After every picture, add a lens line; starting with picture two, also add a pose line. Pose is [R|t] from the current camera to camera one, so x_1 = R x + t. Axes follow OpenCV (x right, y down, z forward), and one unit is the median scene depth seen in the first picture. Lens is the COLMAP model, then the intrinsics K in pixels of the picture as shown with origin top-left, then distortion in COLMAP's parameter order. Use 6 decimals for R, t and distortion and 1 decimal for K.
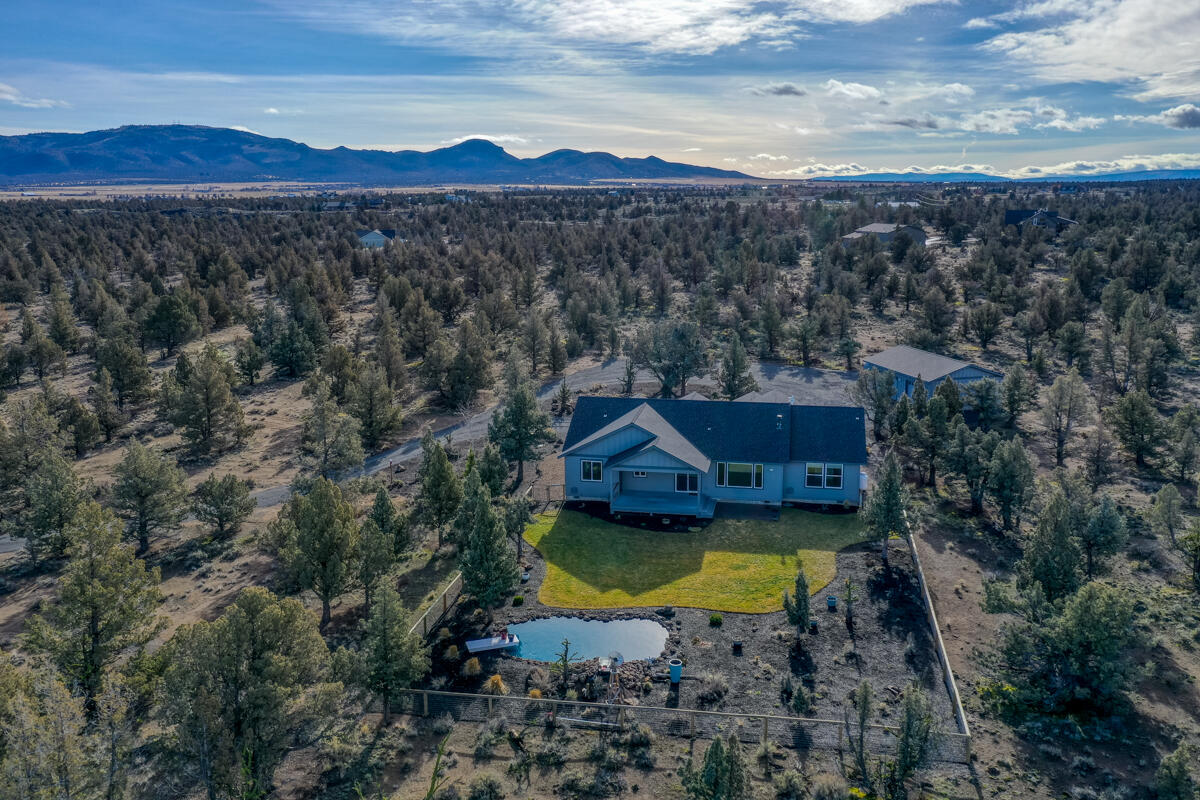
lens RADIAL K [[1081.6, 0, 639.9], [0, 1081.6, 399.4], [0, 0, 1]] dist [0.004097, 0.075309]
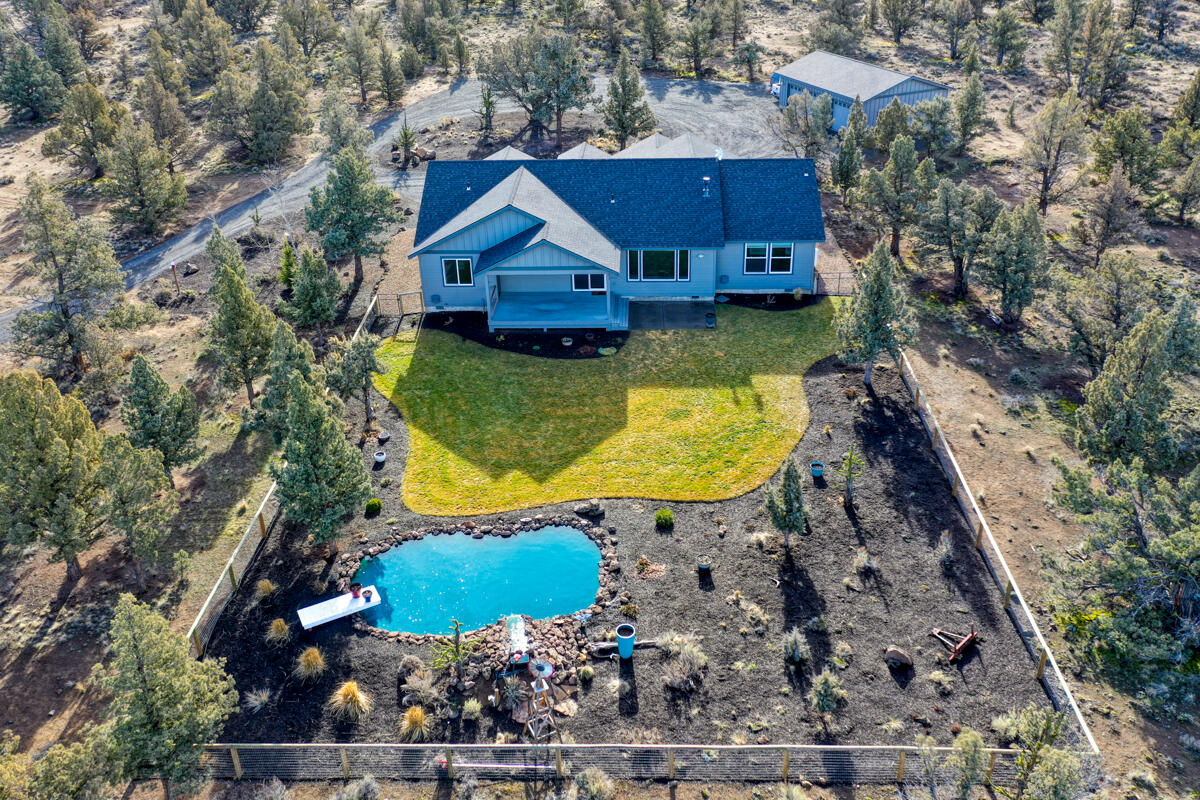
lens RADIAL K [[1081.6, 0, 639.9], [0, 1081.6, 399.4], [0, 0, 1]] dist [0.004097, 0.075309]
pose [[0.989665, -0.079187, 0.119553, -0.017160], [0.043053, 0.959320, 0.279018, -0.050231], [-0.136784, -0.270987, 0.952815, 0.269004]]
